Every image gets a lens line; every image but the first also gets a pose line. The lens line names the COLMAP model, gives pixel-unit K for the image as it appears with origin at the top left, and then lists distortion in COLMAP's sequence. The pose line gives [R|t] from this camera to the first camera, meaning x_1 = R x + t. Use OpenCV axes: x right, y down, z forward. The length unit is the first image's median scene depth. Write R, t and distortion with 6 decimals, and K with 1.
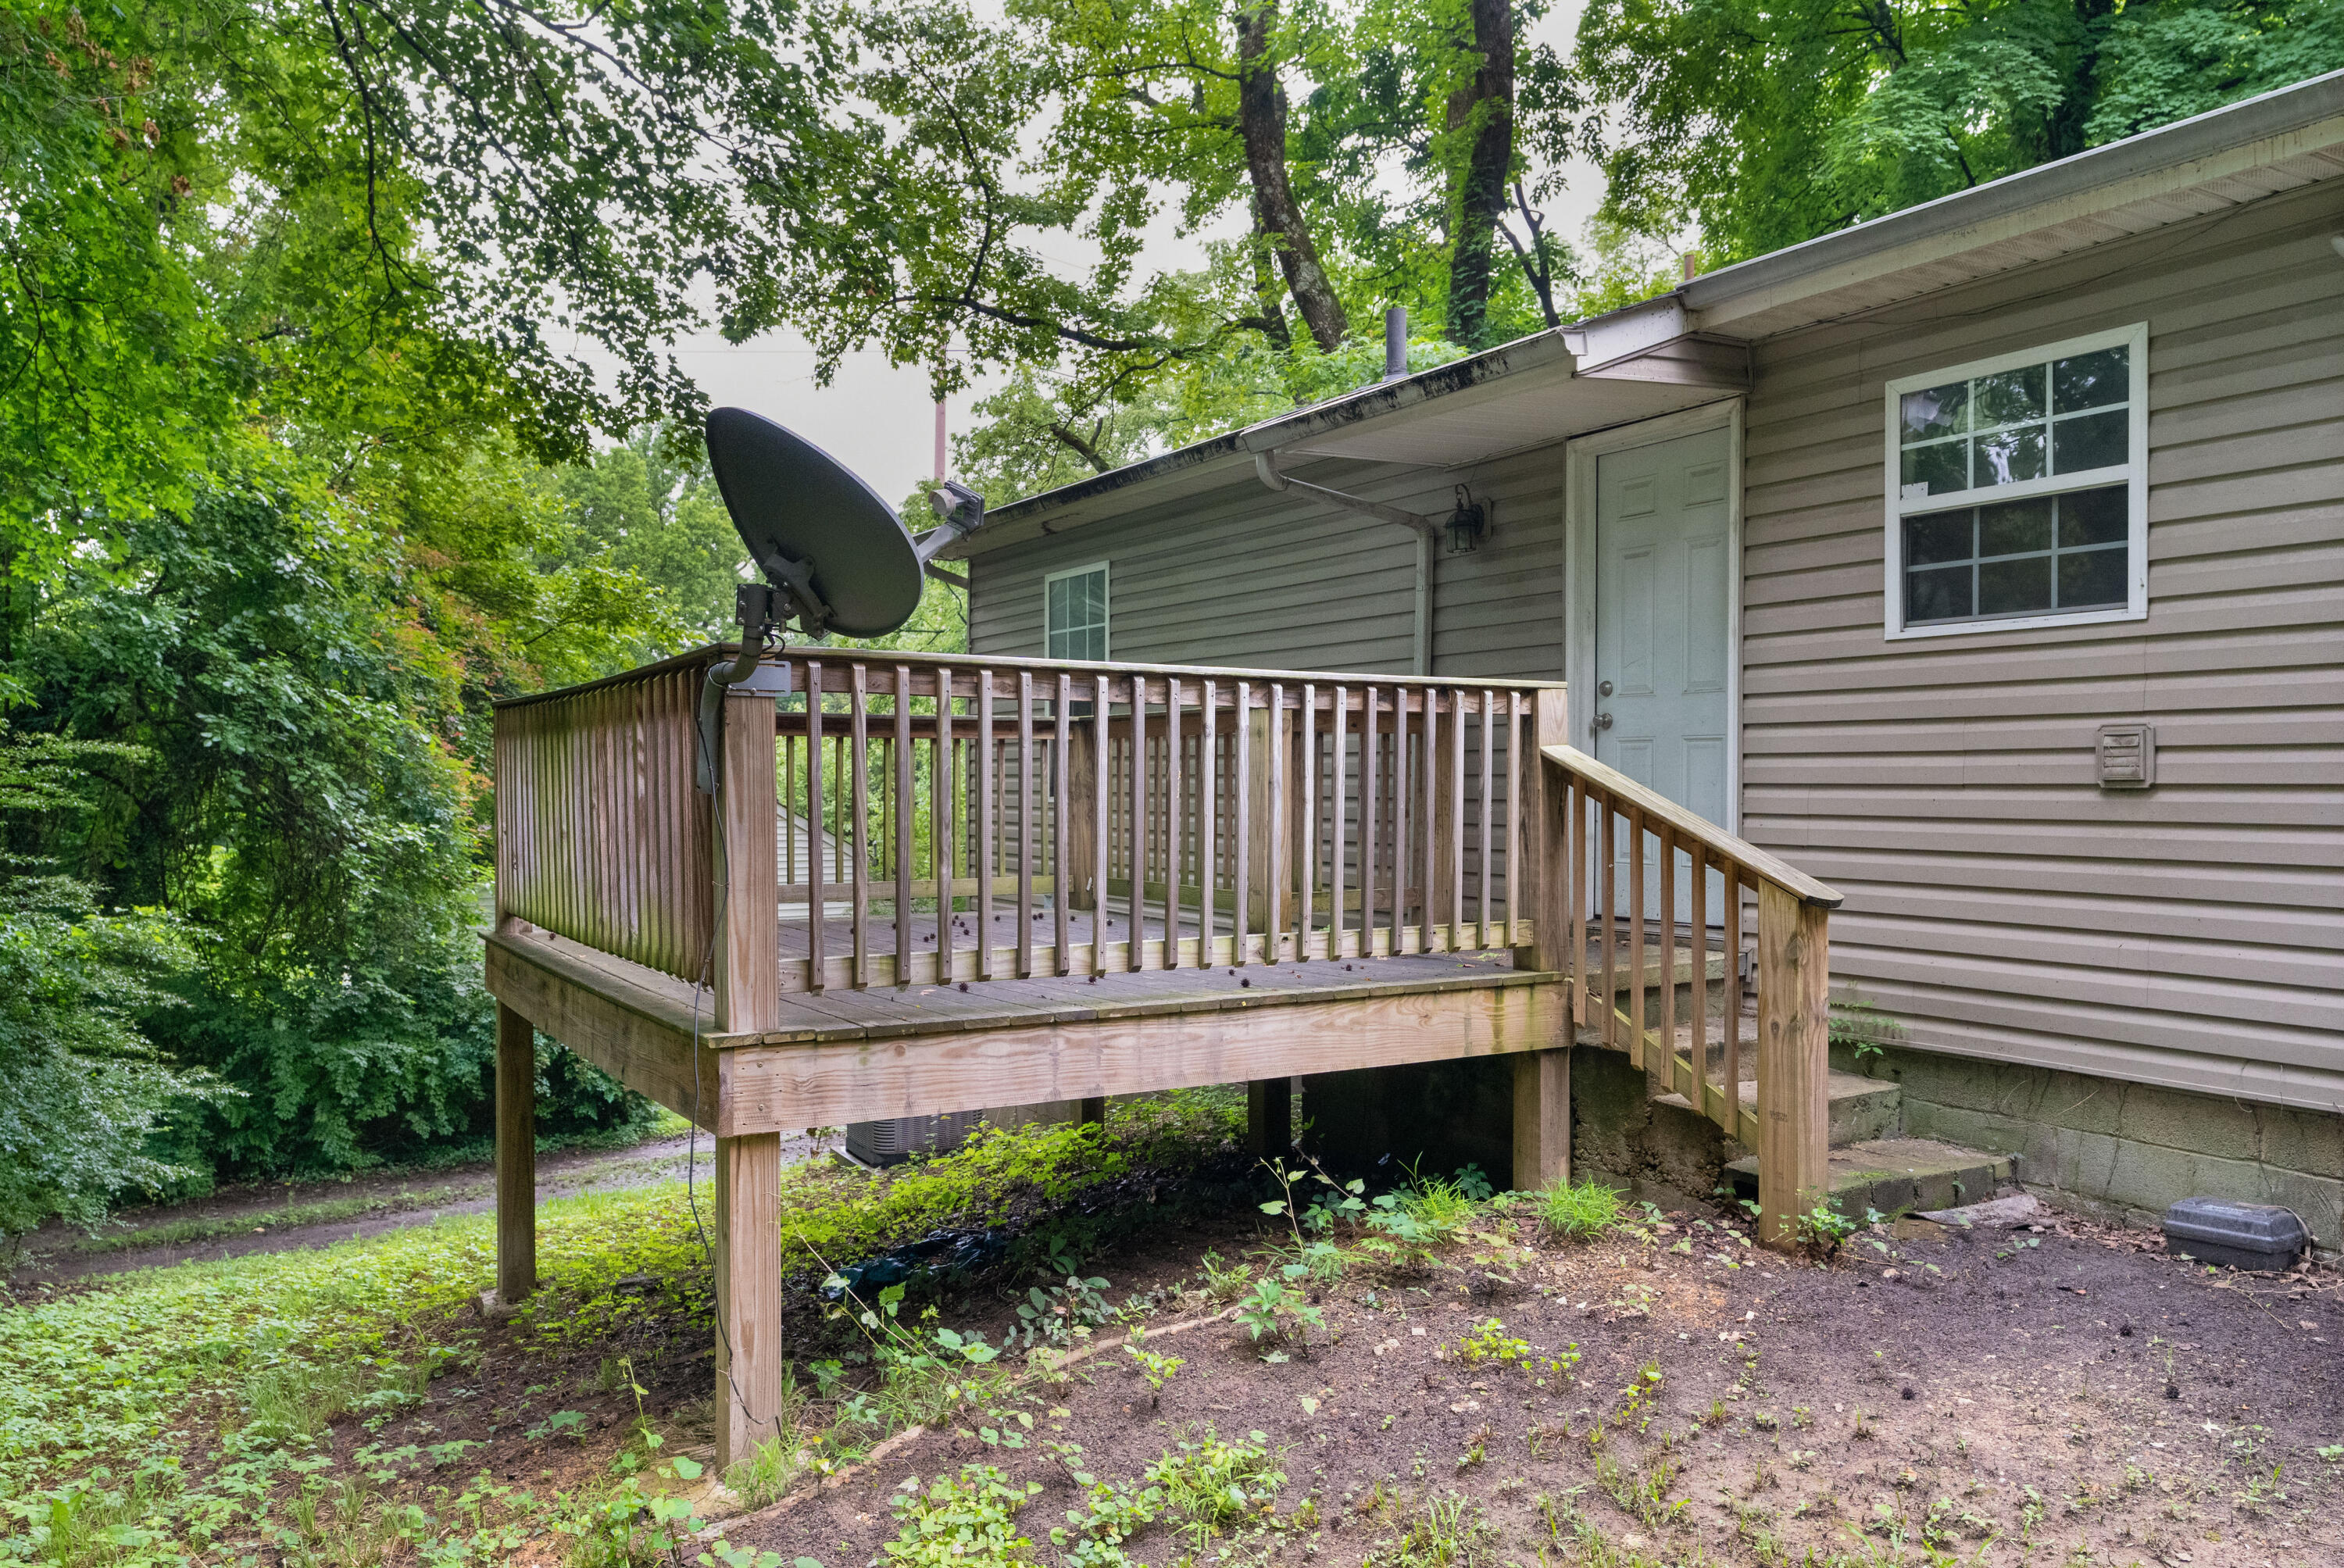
lens RADIAL K [[1630.6, 0, 1163.1], [0, 1630.6, 779.1], [0, 0, 1]] dist [-0.008158, 0.001476]
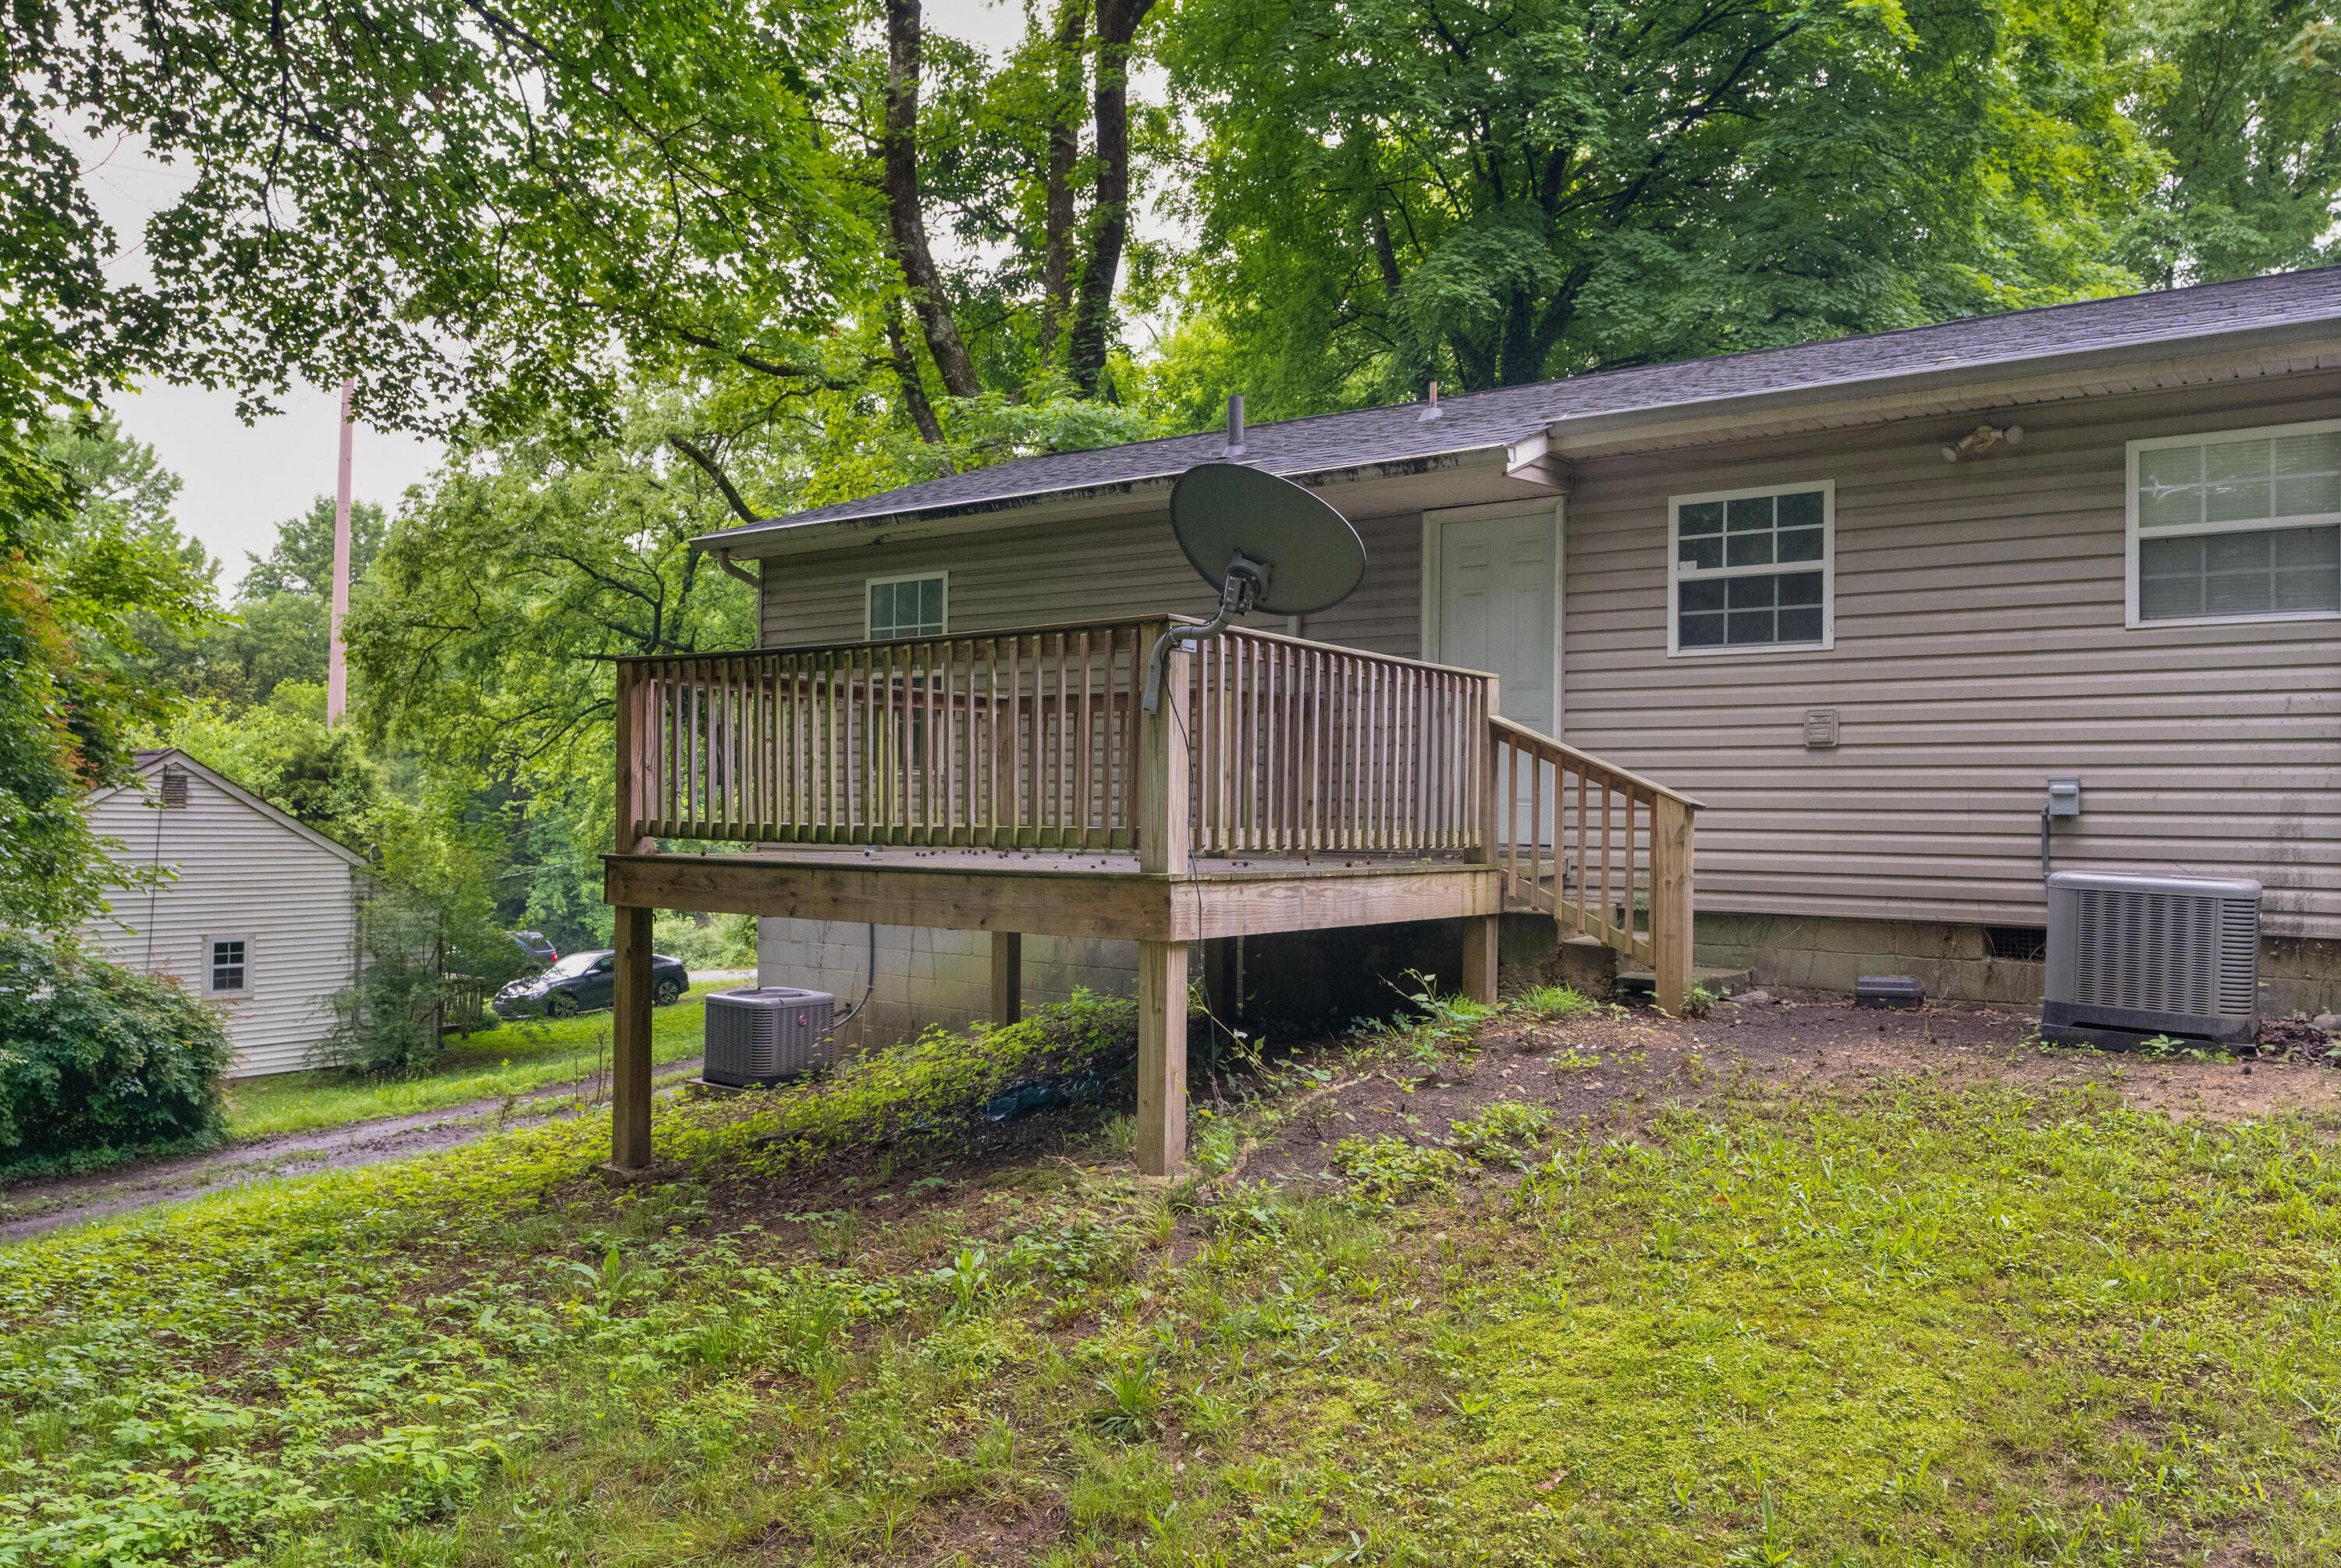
lens RADIAL K [[1628.3, 0, 1171.7], [0, 1628.3, 783.4], [0, 0, 1]] dist [-0.008158, 0.001476]
pose [[0.917896, 0.018437, 0.396392, -0.671746], [-0.012215, 0.999759, -0.018216, 0.078197], [-0.396632, 0.011879, 0.917901, -0.290320]]
